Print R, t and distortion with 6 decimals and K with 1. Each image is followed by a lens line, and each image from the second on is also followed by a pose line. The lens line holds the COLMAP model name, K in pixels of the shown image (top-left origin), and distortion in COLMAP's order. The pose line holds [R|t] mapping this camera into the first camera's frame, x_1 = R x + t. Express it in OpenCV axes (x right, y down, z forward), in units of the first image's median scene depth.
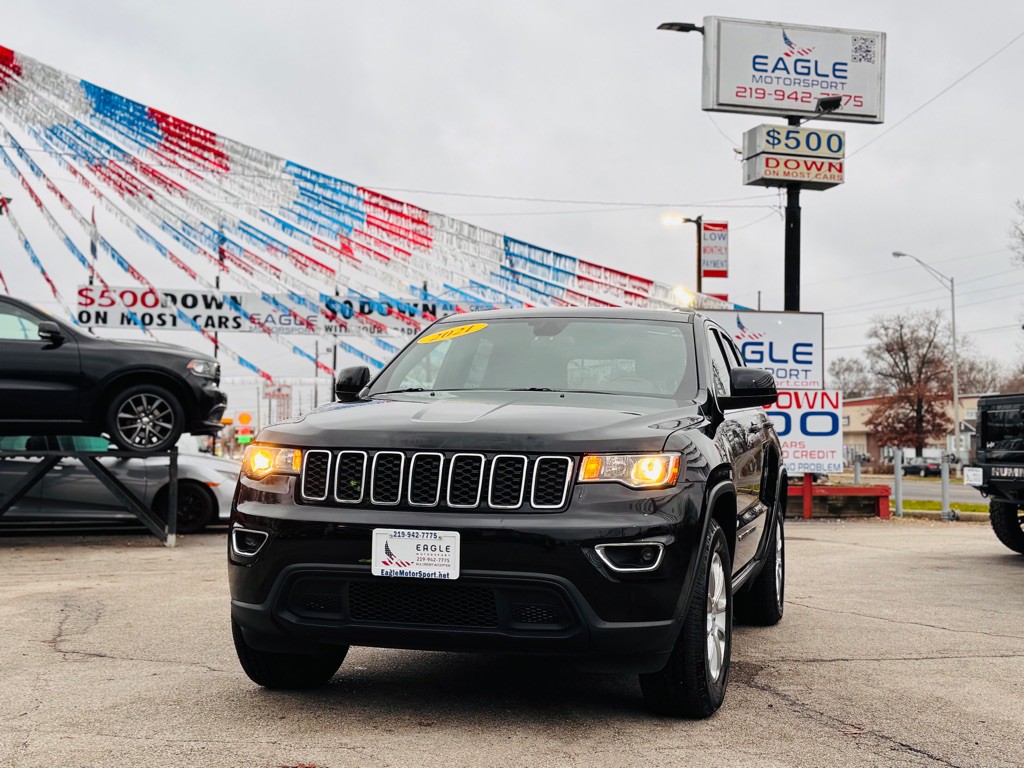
lens RADIAL K [[1418.1, 0, 524.5], [0, 1418.1, 386.9], [0, 0, 1]] dist [0.187410, -0.382066]
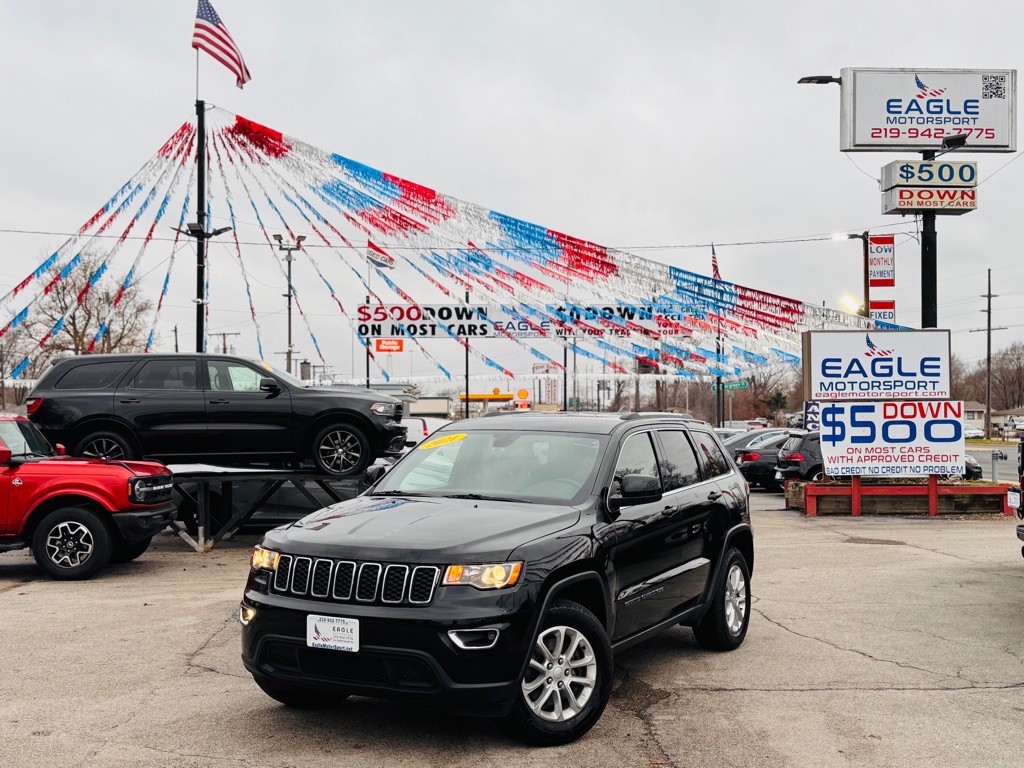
lens RADIAL K [[1258.1, 0, 503.1], [0, 1258.1, 383.2], [0, 0, 1]] dist [0.196240, -0.413999]
pose [[0.975817, -0.019310, -0.217736, 0.079301], [0.023678, 0.999567, 0.017467, -0.033350], [0.217304, -0.022200, 0.975851, -0.050006]]
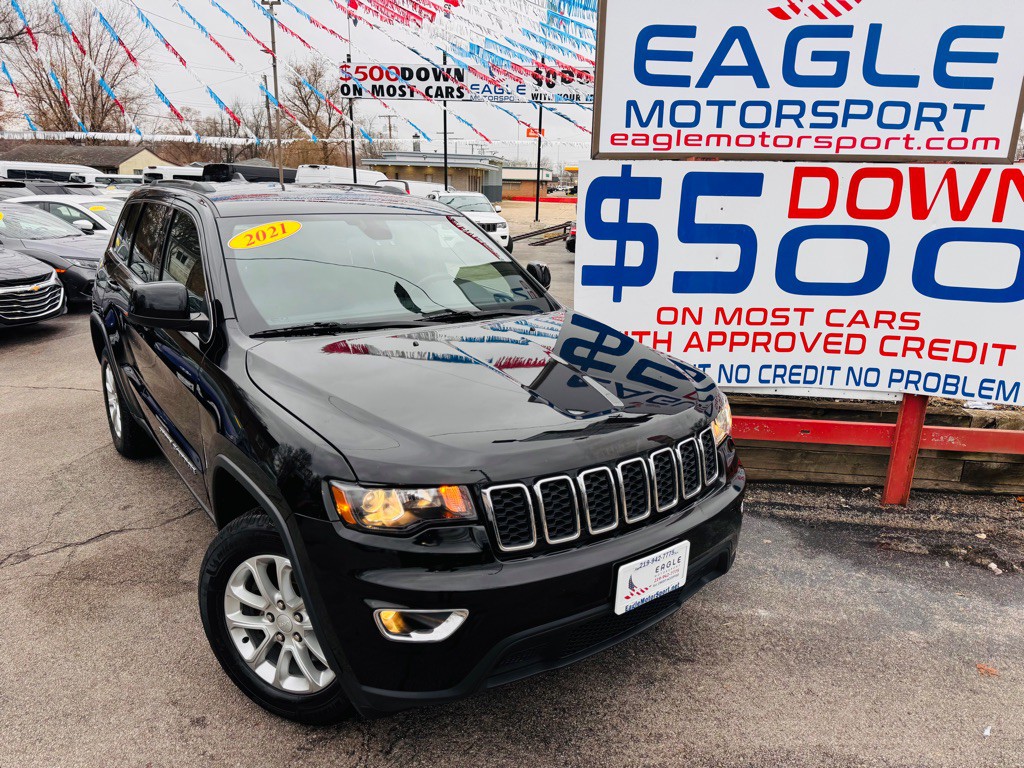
lens RADIAL K [[727.1, 0, 515.4], [0, 727.1, 385.3], [0, 0, 1]] dist [0.044188, -0.050486]
pose [[0.934825, 0.111857, -0.337032, 0.146975], [-0.002232, 0.950926, 0.309410, -0.001213], [0.355102, -0.288491, 0.889199, 0.706920]]
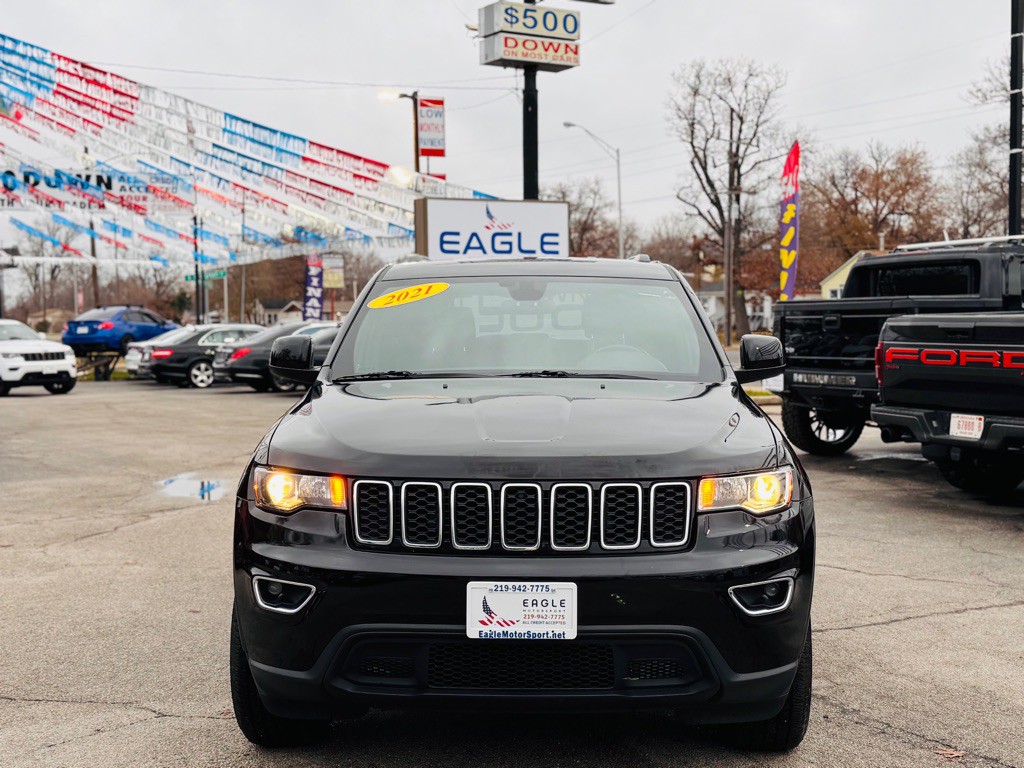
lens RADIAL K [[1418.1, 0, 524.5], [0, 1418.1, 386.9], [0, 0, 1]] dist [0.187410, -0.382066]
pose [[0.970528, -0.033459, 0.238656, -0.055555], [0.010309, 0.995173, 0.097597, -0.019262], [-0.240769, -0.092260, 0.966187, 0.041904]]
